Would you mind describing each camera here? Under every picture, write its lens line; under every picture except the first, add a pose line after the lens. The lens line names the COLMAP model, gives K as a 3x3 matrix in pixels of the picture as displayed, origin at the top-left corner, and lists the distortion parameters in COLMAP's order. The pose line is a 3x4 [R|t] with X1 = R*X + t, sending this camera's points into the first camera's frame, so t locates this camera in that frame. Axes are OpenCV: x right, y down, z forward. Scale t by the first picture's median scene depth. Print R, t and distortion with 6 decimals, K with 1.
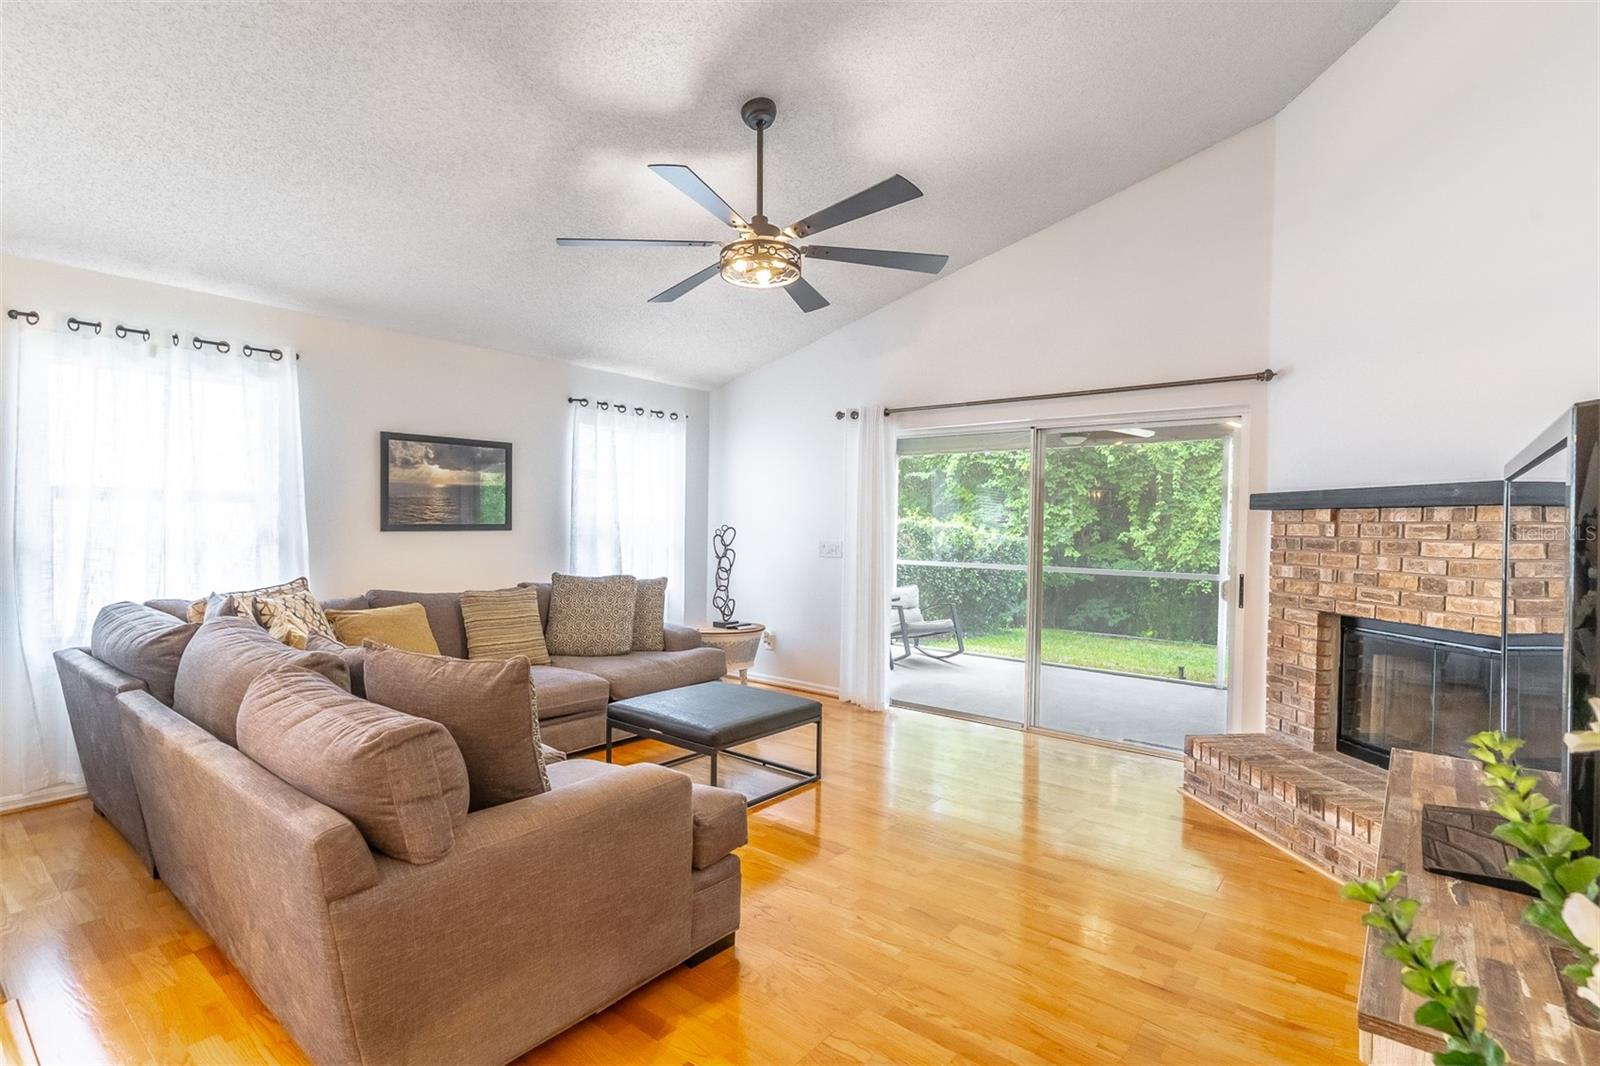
lens RADIAL K [[772.8, 0, 799.9], [0, 772.8, 532.8], [0, 0, 1]] dist [0.006198, 0.000562]
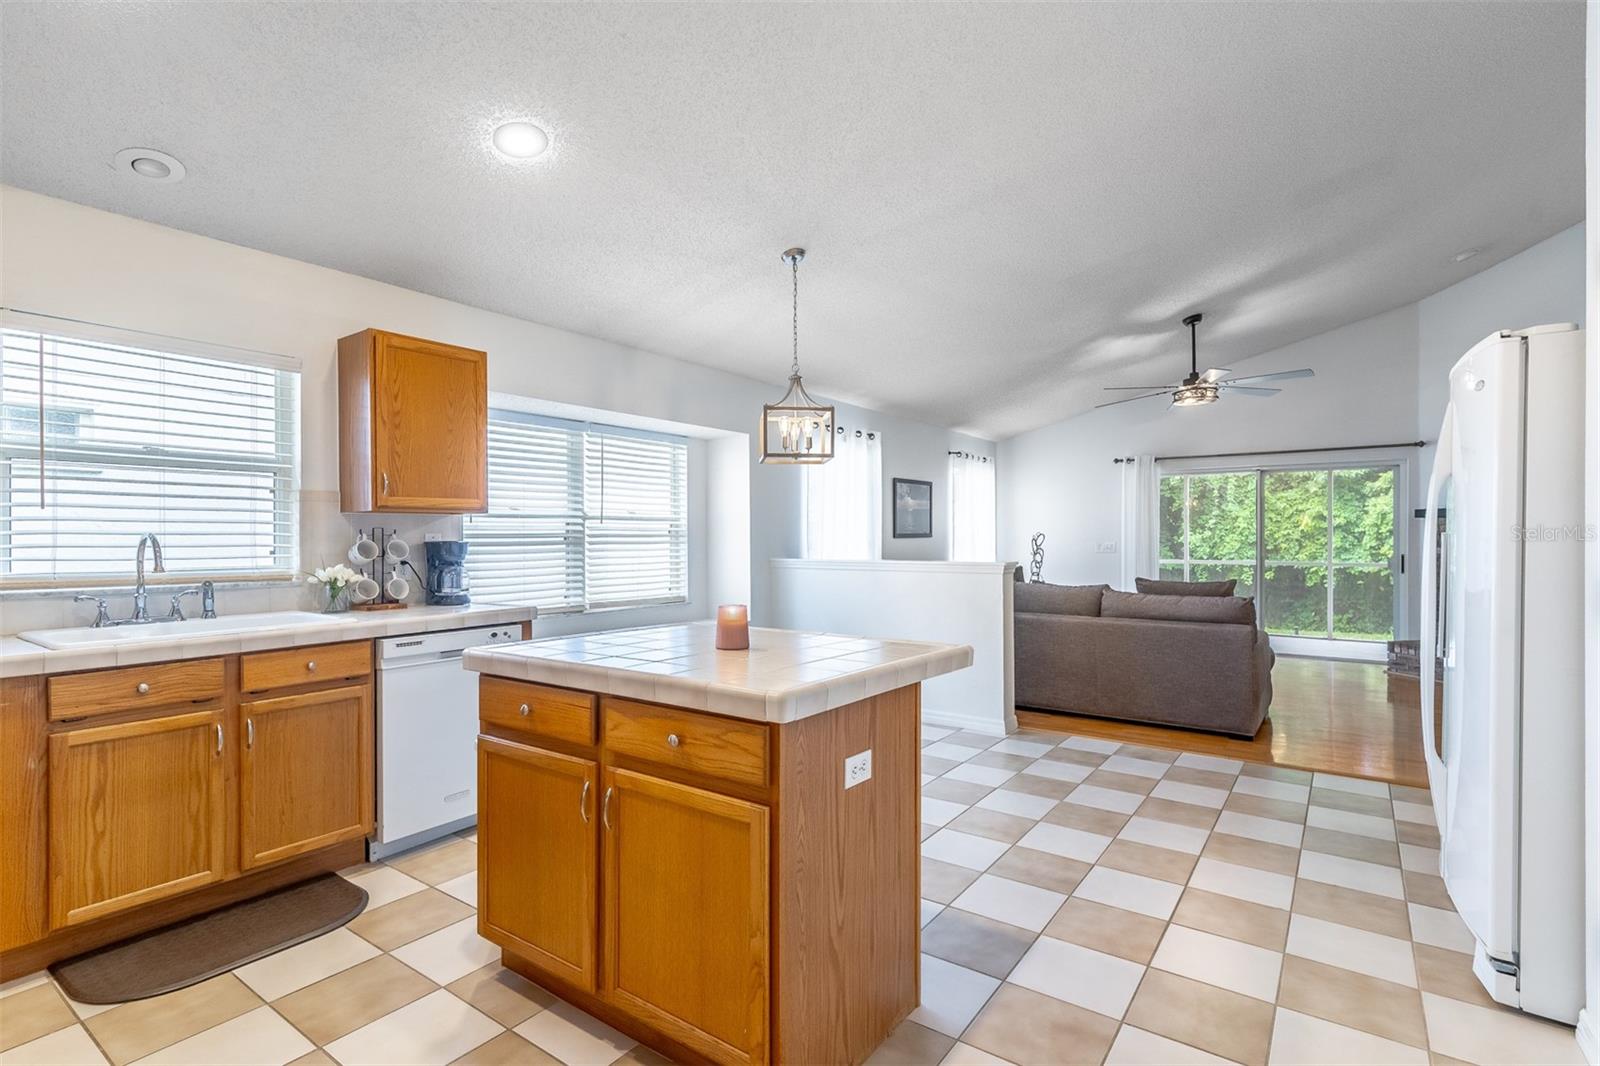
lens RADIAL K [[772.8, 0, 802.2], [0, 772.8, 533.6], [0, 0, 1]] dist [0.006198, 0.000562]
pose [[0.998479, -0.014867, 0.053098, -1.056182], [0.015680, 0.999765, -0.014936, 0.013131], [-0.052864, 0.015746, 0.998478, -0.824484]]
